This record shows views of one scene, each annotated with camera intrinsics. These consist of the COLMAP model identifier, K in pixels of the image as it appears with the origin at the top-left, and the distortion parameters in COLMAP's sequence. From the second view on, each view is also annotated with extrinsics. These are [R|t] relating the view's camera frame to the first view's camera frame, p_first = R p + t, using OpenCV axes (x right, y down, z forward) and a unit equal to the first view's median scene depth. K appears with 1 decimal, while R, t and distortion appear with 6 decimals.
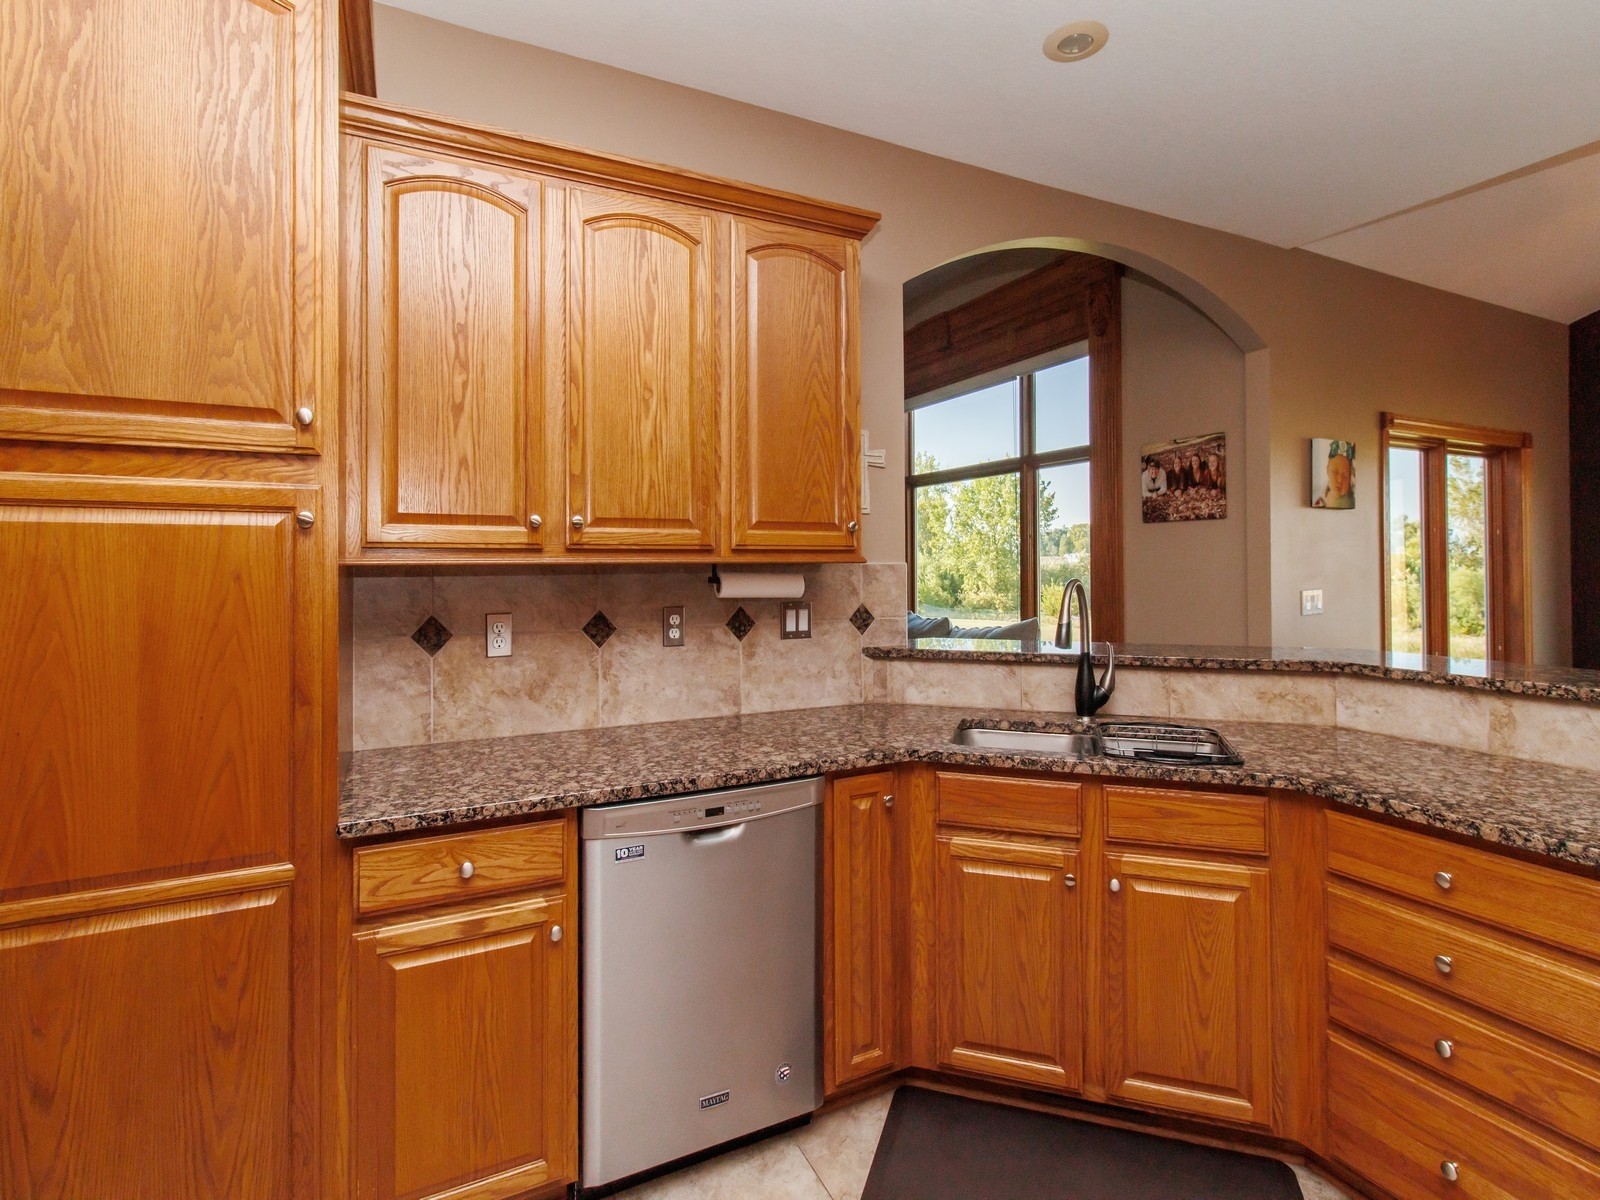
lens RADIAL K [[772.0, 0, 815.0], [0, 772.0, 556.7], [0, 0, 1]] dist [0.002676, 0.000448]
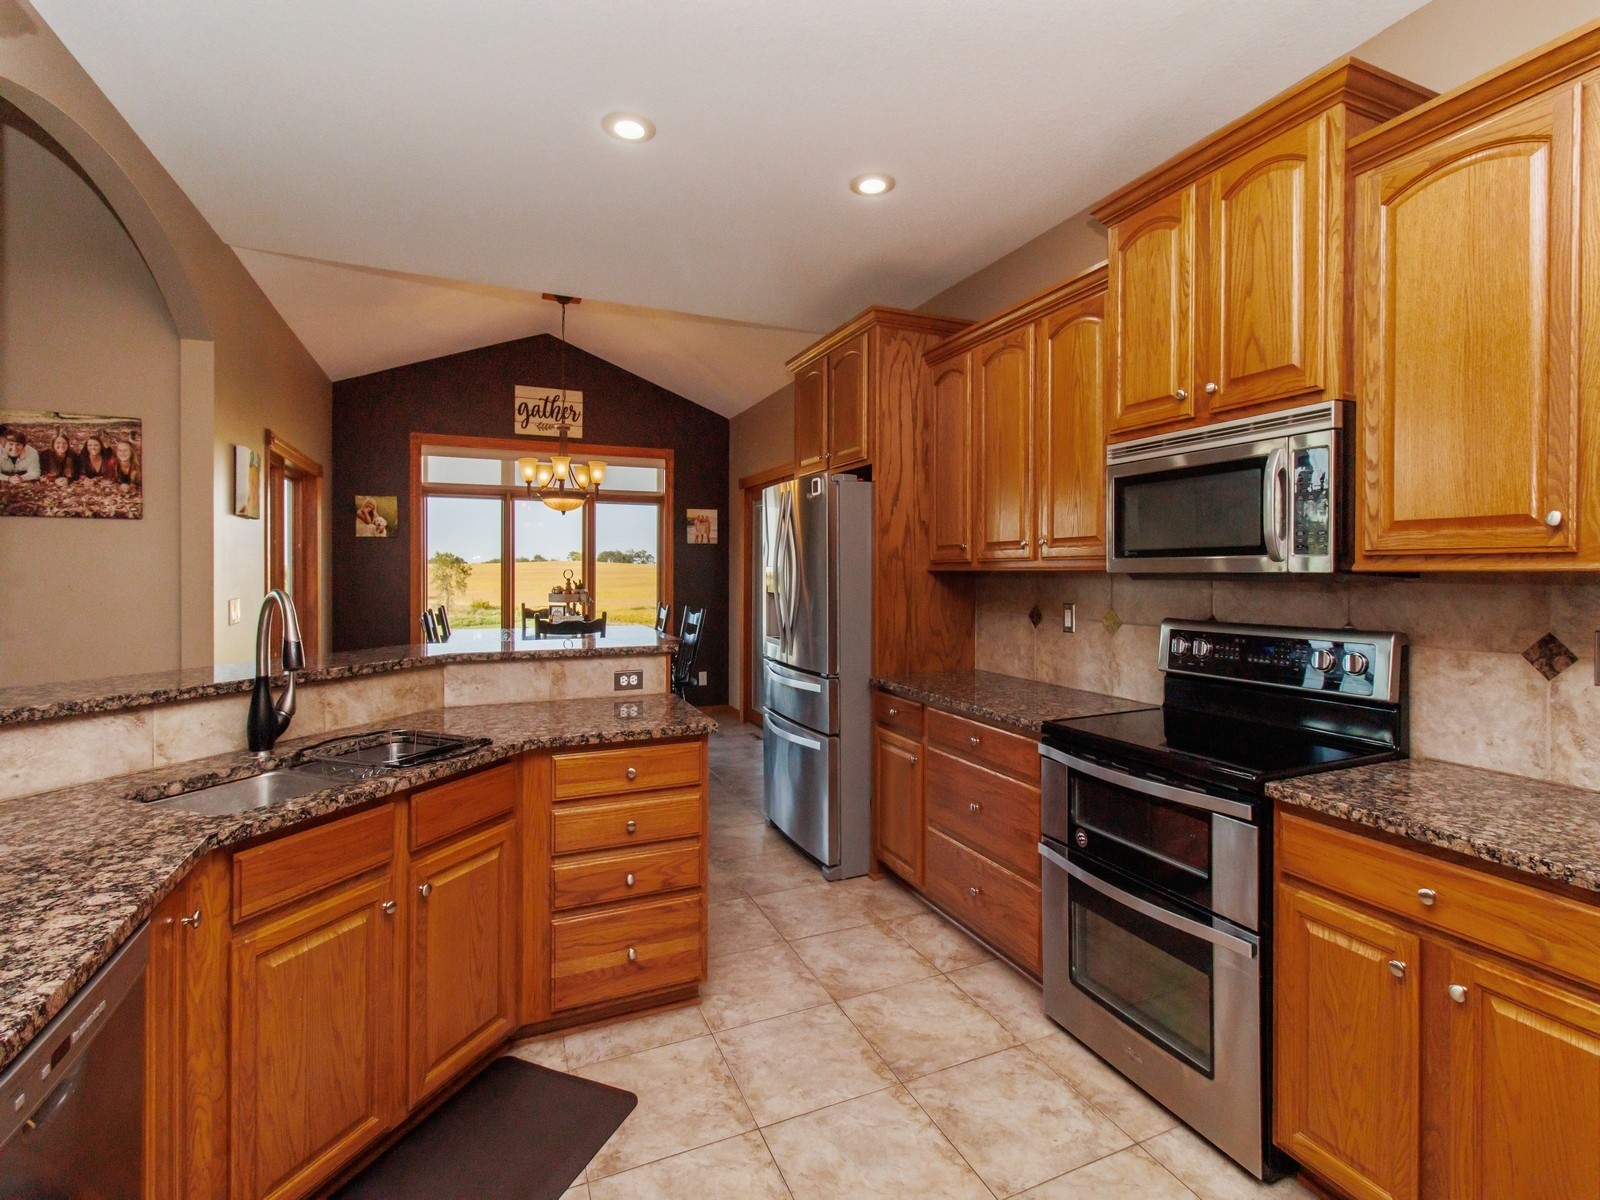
lens RADIAL K [[756.1, 0, 802.2], [0, 756.1, 572.1], [0, 0, 1]] dist [0.002036, 0.000083]
pose [[0.050411, 0.003865, 0.998721, -0.273898], [-0.012319, 0.999919, -0.003248, 0.003027], [-0.998653, -0.012140, 0.050454, 0.220150]]
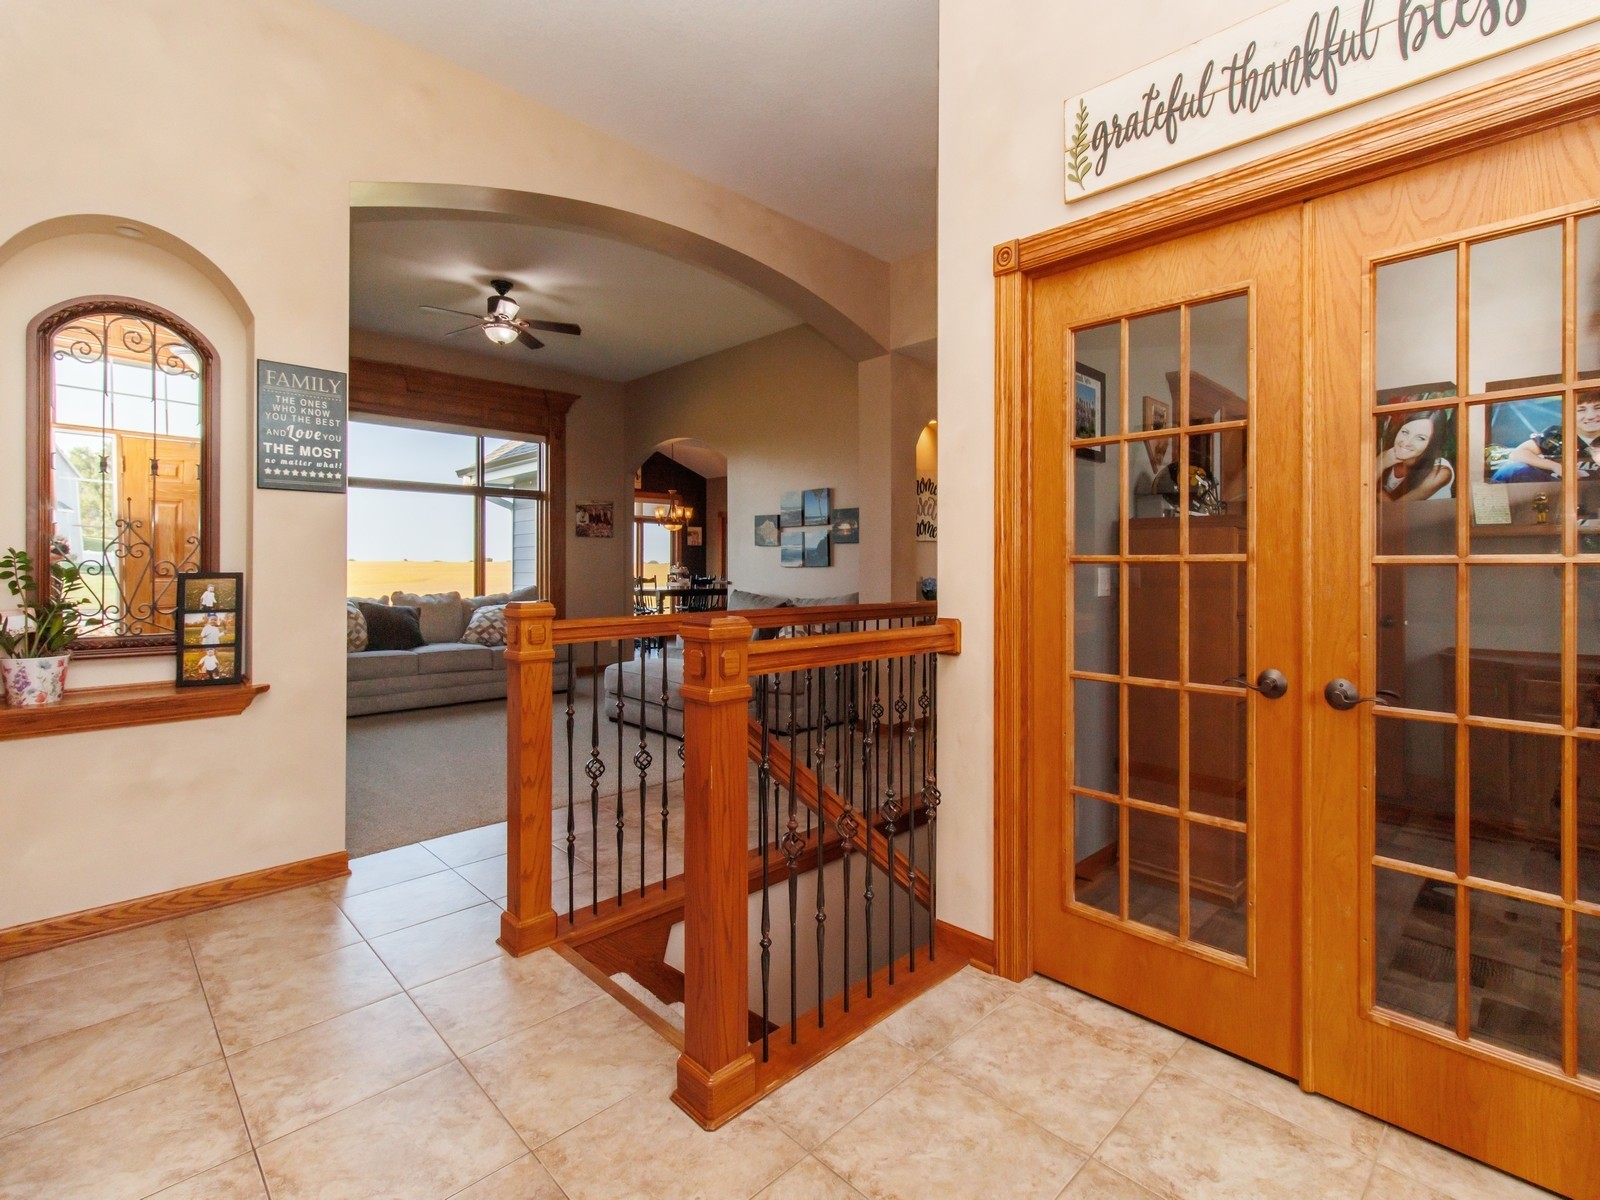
lens RADIAL K [[756.1, 0, 802.2], [0, 756.1, 572.1], [0, 0, 1]] dist [0.002036, 0.000083]
pose [[-0.319038, 0.000848, 0.947742, -1.879044], [-0.004528, 0.999987, -0.002419, 0.059285], [-0.947731, -0.005063, -0.319030, 1.187649]]
